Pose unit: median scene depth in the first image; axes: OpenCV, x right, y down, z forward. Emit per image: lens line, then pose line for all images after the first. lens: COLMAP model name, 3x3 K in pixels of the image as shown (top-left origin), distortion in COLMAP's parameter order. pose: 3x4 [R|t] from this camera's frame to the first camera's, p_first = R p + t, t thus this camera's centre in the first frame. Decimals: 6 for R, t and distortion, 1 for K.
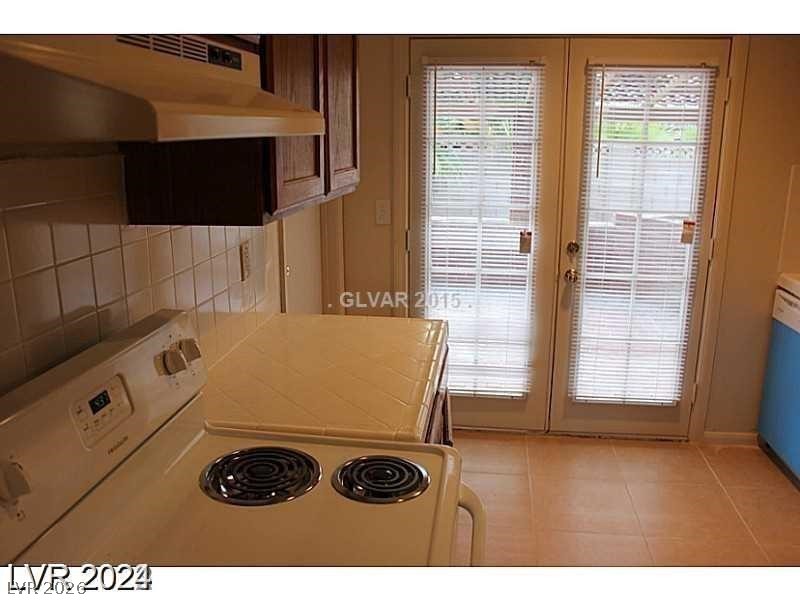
lens RADIAL K [[669.9, 0, 399.6], [0, 669.9, 299.6], [0, 0, 1]] dist [-0.159137, 0.145436]
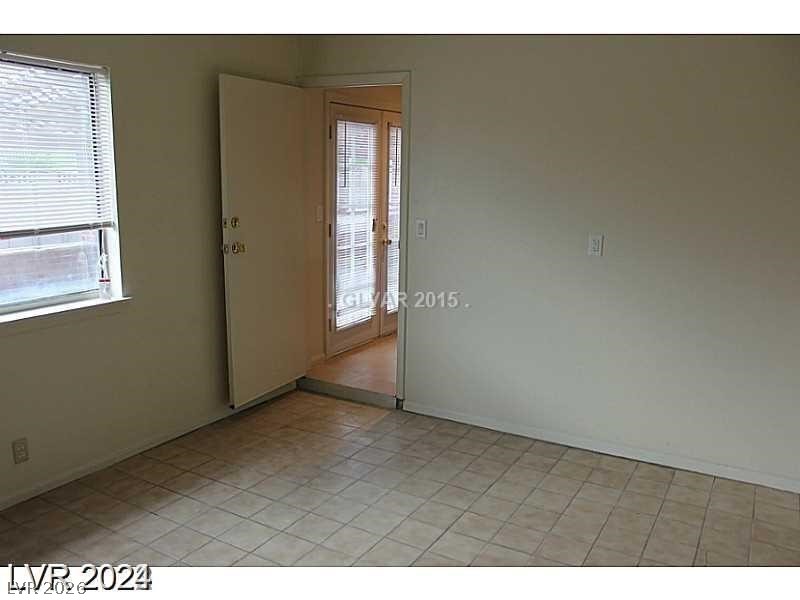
lens RADIAL K [[669.9, 0, 400.4], [0, 669.9, 299.5], [0, 0, 1]] dist [-0.159137, 0.145436]
pose [[0.377009, -0.174312, 0.909659, -1.699430], [0.213855, 0.971975, 0.097621, -0.062922], [-0.901183, 0.157731, 0.403721, 0.321181]]
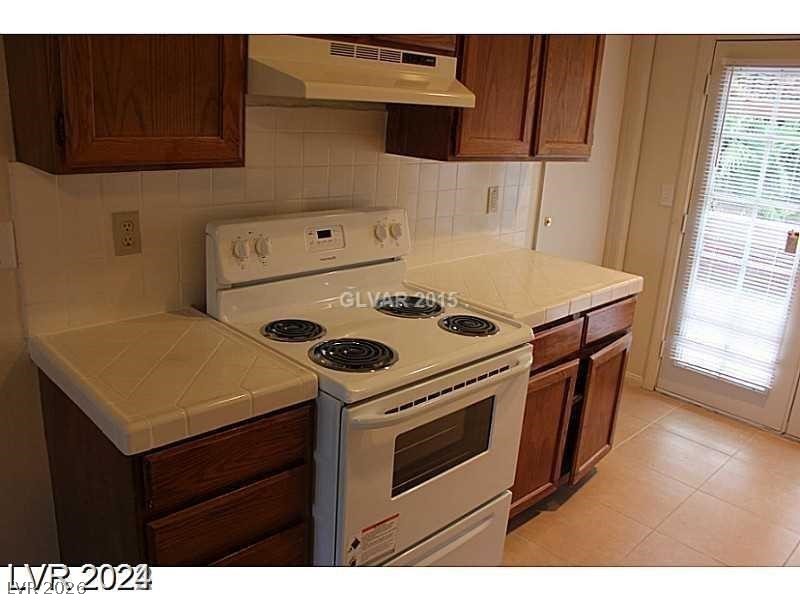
lens RADIAL K [[669.9, 0, 401.8], [0, 669.9, 304.1], [0, 0, 1]] dist [-0.159137, 0.145436]
pose [[0.789224, 0.227599, -0.570372, 0.368394], [-0.212307, 0.972638, 0.094348, 0.050804], [0.576239, 0.046632, 0.815950, -0.195451]]
